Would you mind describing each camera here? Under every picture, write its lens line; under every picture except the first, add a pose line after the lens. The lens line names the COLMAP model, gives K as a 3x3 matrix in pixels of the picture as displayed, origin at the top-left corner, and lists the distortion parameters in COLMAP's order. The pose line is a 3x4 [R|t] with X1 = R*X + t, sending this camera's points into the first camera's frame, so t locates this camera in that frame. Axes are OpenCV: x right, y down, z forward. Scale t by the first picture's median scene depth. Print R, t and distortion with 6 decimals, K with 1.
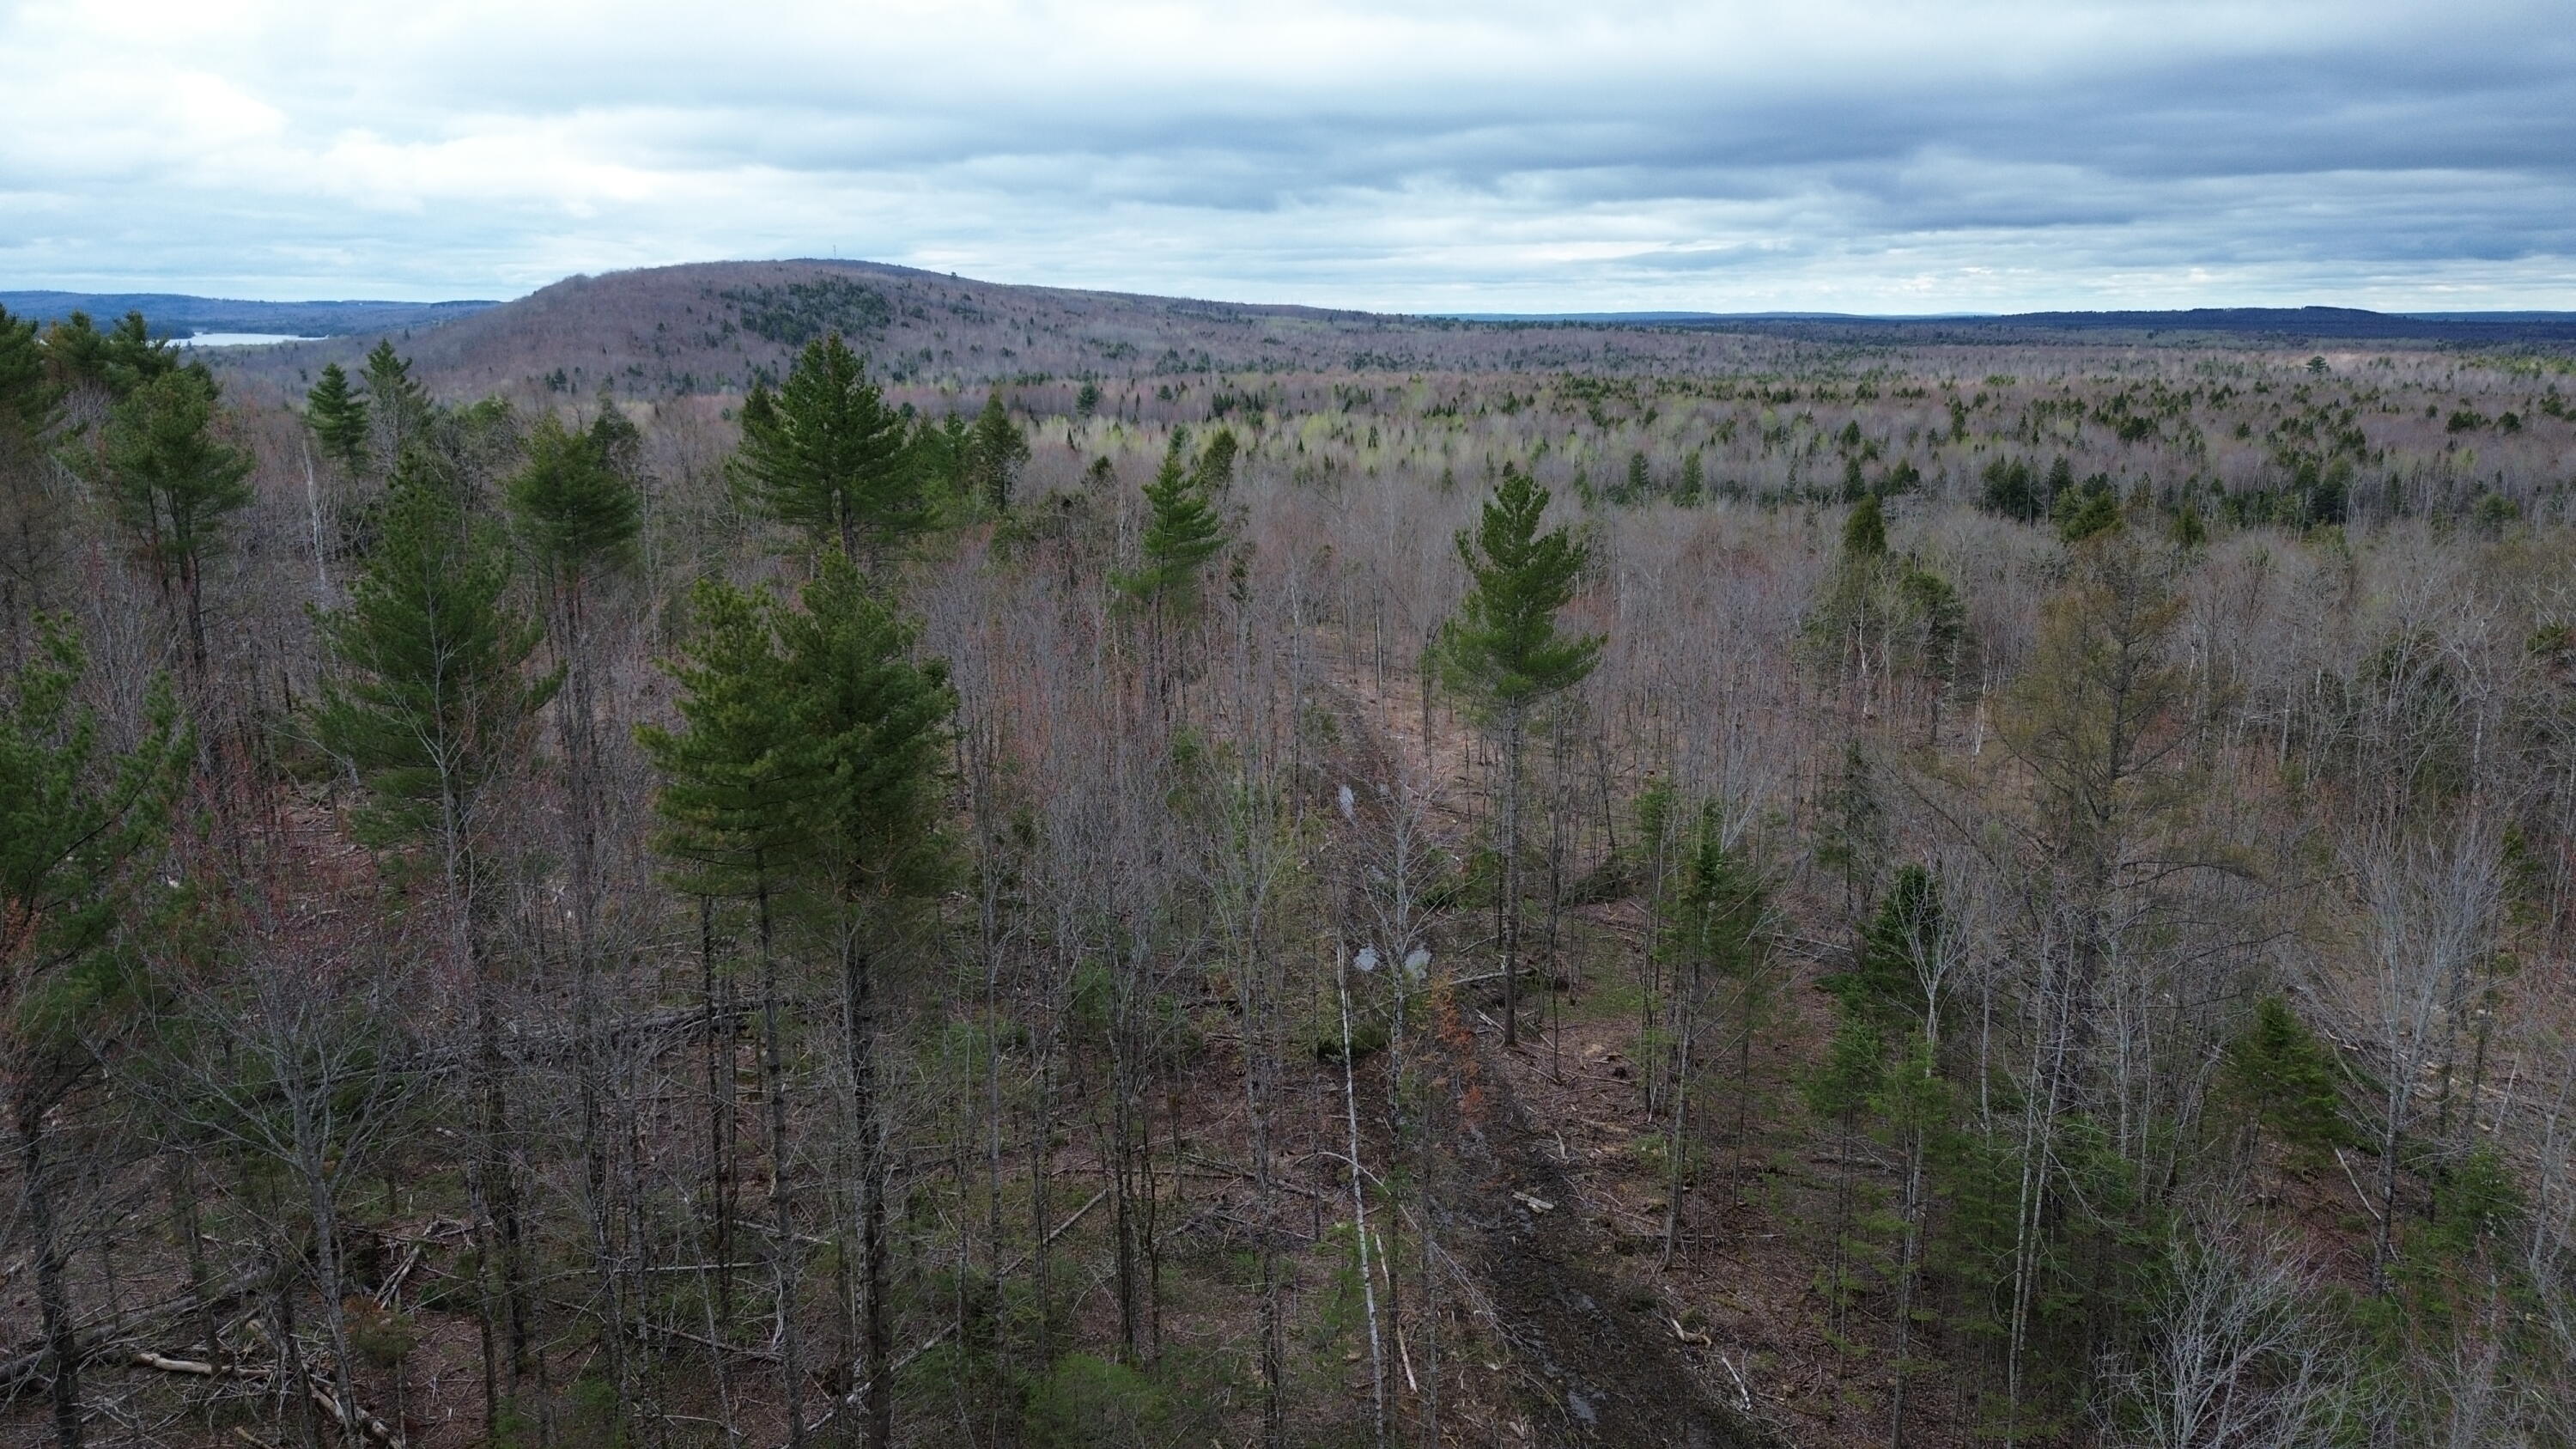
lens RADIAL K [[1826.0, 0, 1289.7], [0, 1826.0, 723.1], [0, 0, 1]] dist [0.065902, -0.061796]
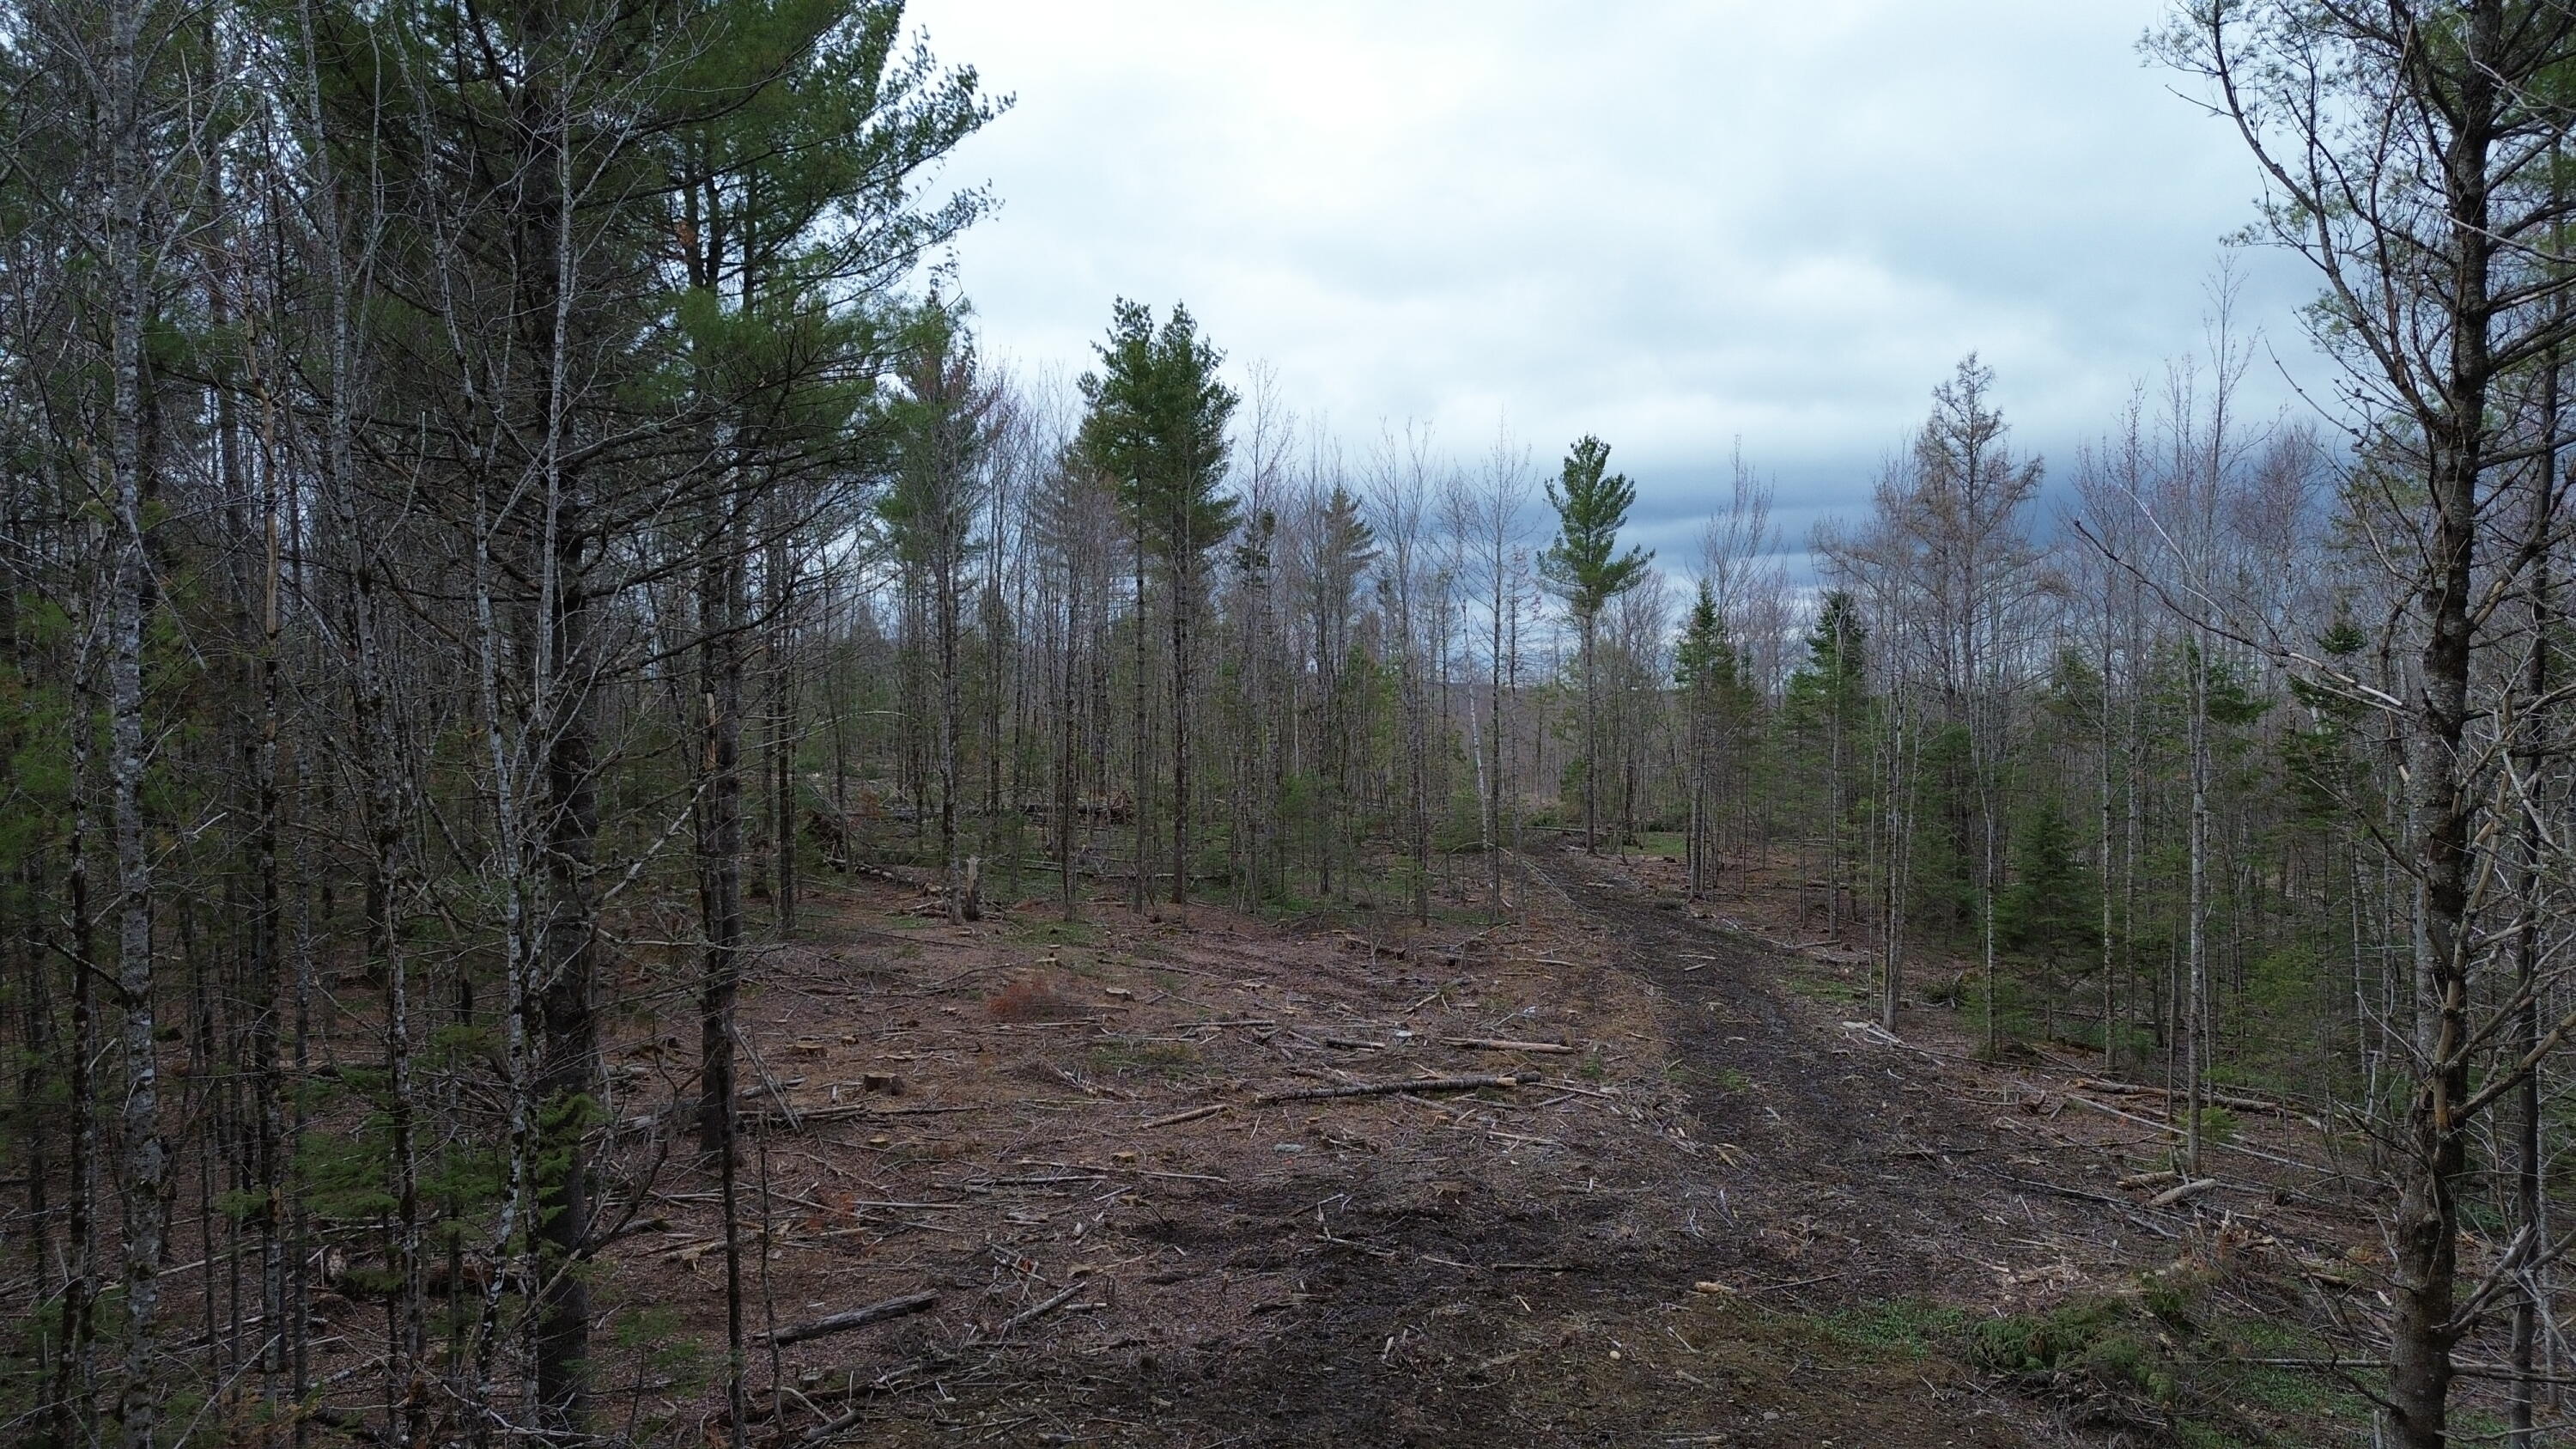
lens RADIAL K [[1826.0, 0, 1282.3], [0, 1826.0, 734.3], [0, 0, 1]] dist [0.065902, -0.061796]
pose [[0.997157, 0.001610, -0.075340, -0.005255], [-0.015976, 0.981562, -0.190476, 0.341673], [0.073645, 0.191138, 0.978797, -0.351945]]
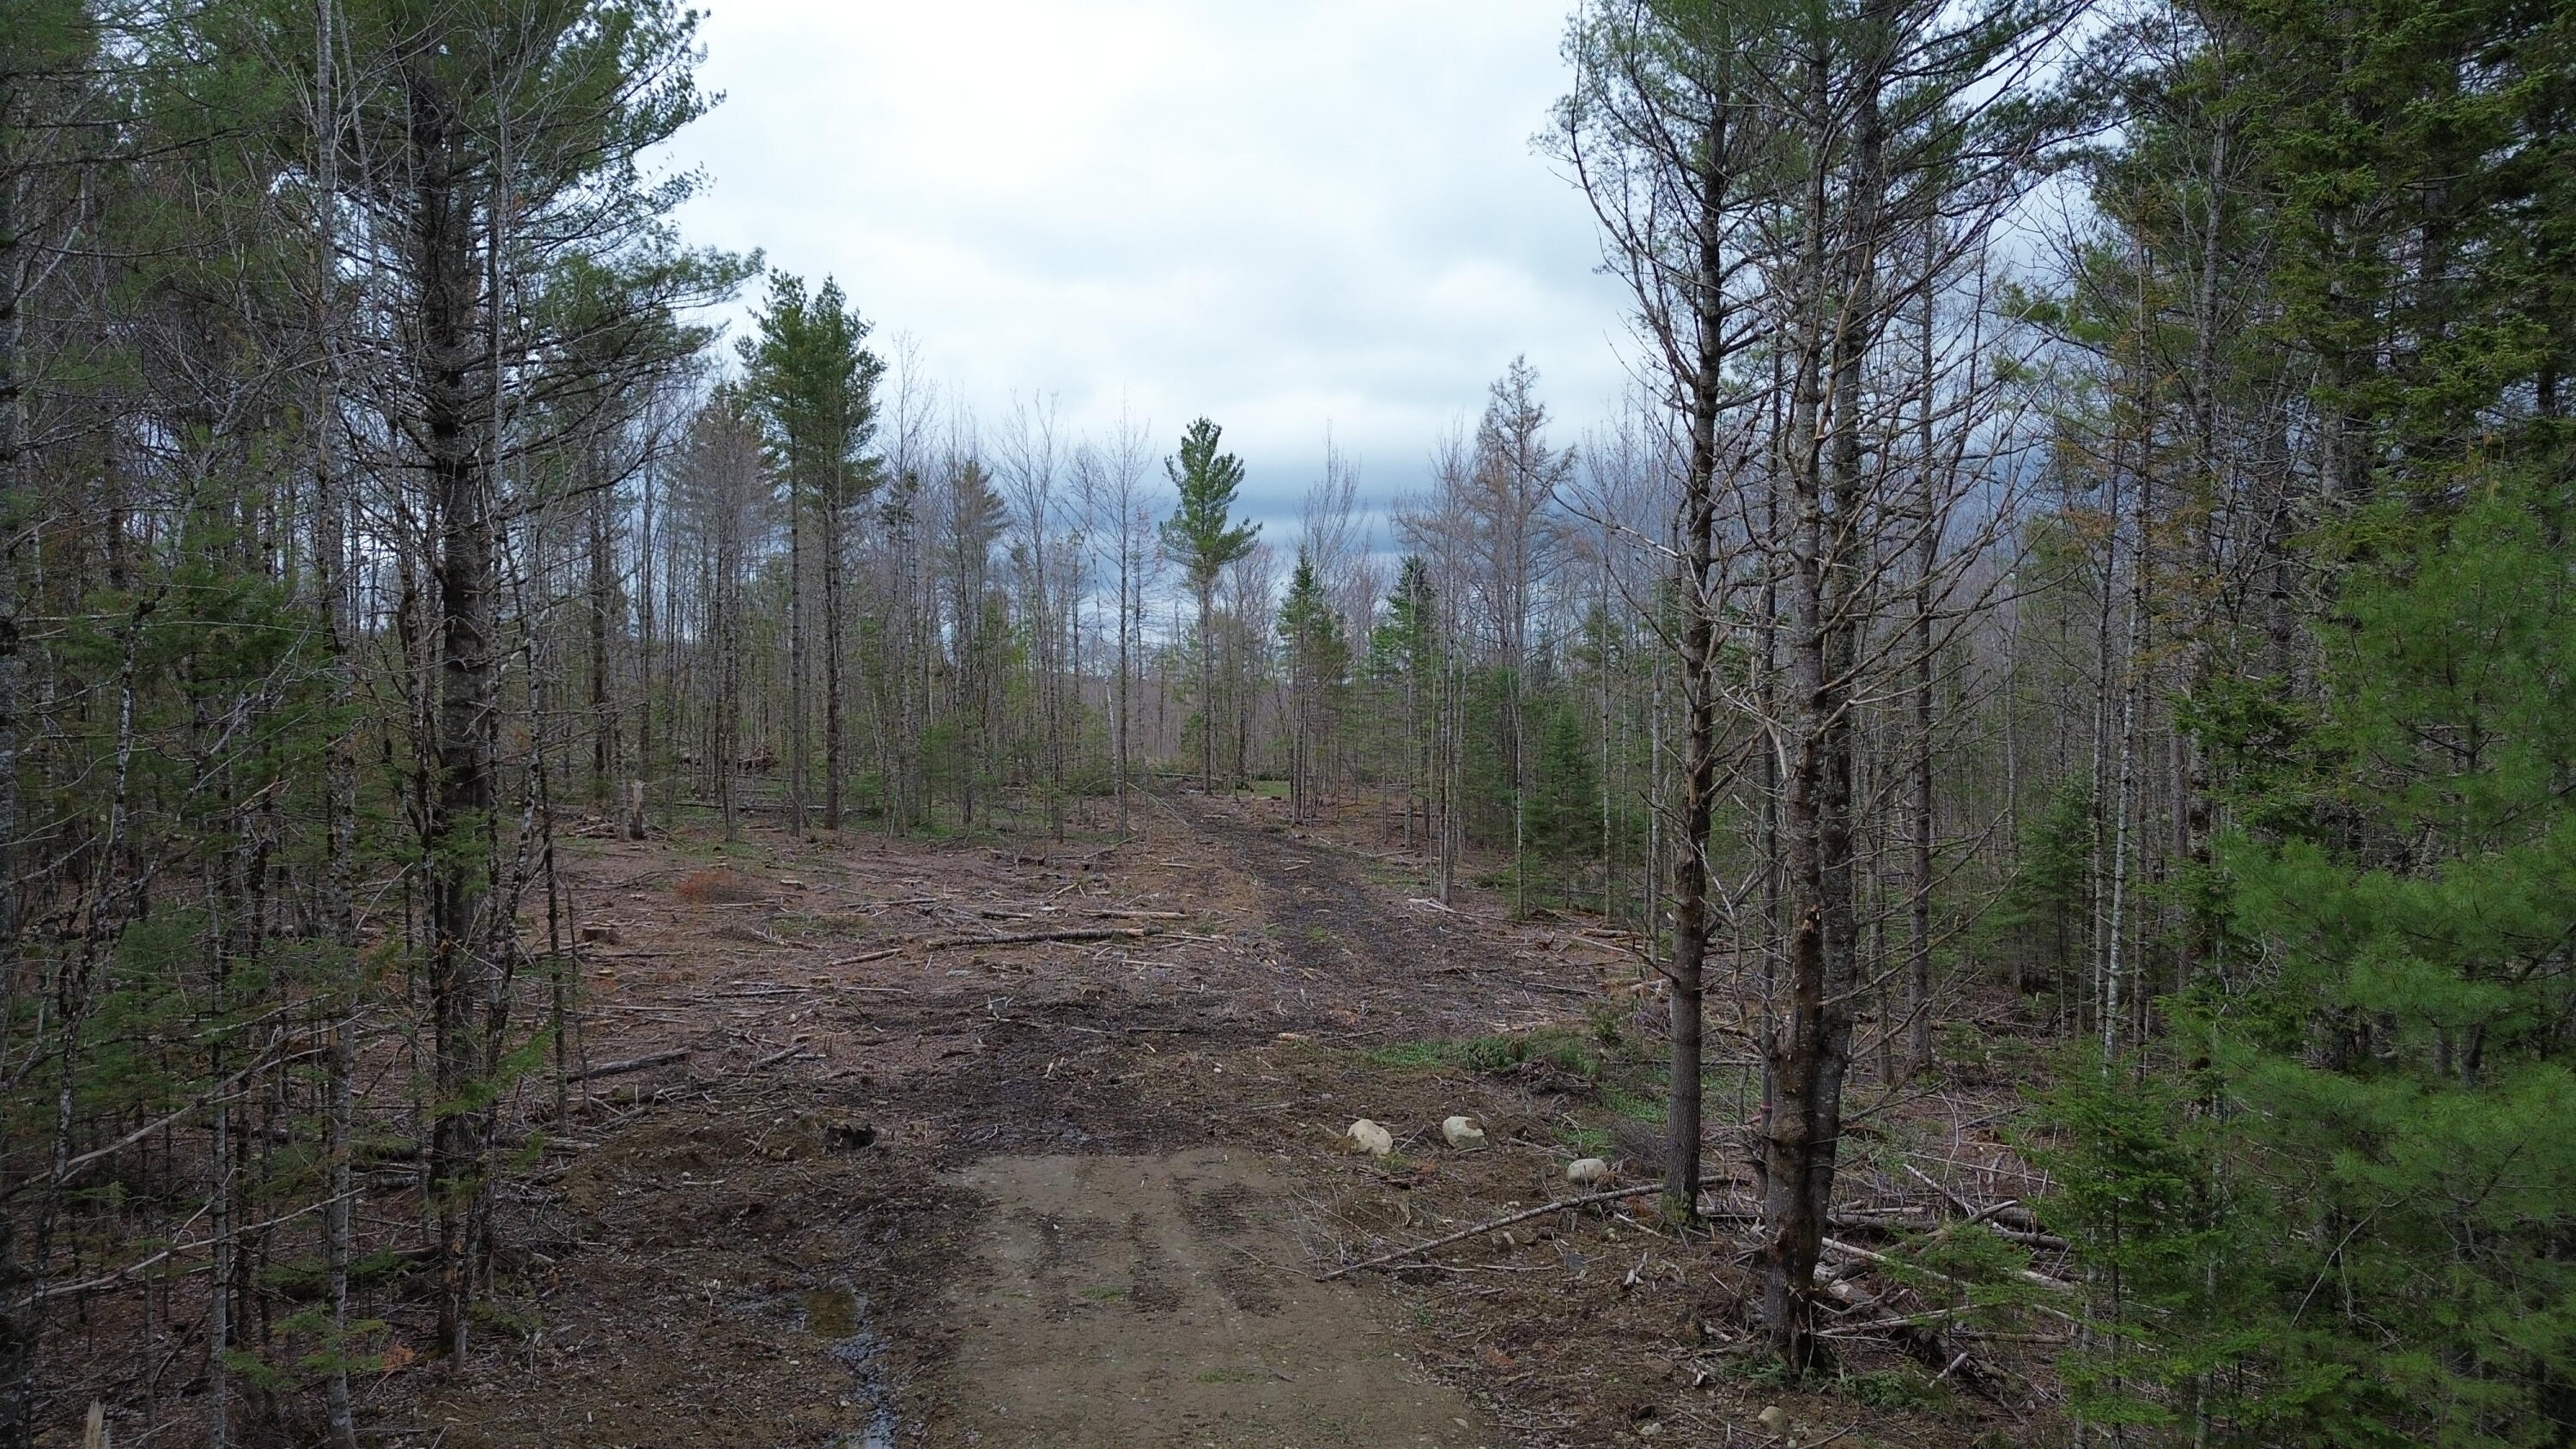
lens RADIAL K [[1826.0, 0, 1303.9], [0, 1826.0, 746.8], [0, 0, 1]] dist [0.065902, -0.061796]
pose [[0.989865, -0.005150, 0.141919, -0.013339], [0.030771, 0.983379, -0.178938, 0.396498], [-0.138638, 0.181492, 0.973571, -0.467070]]
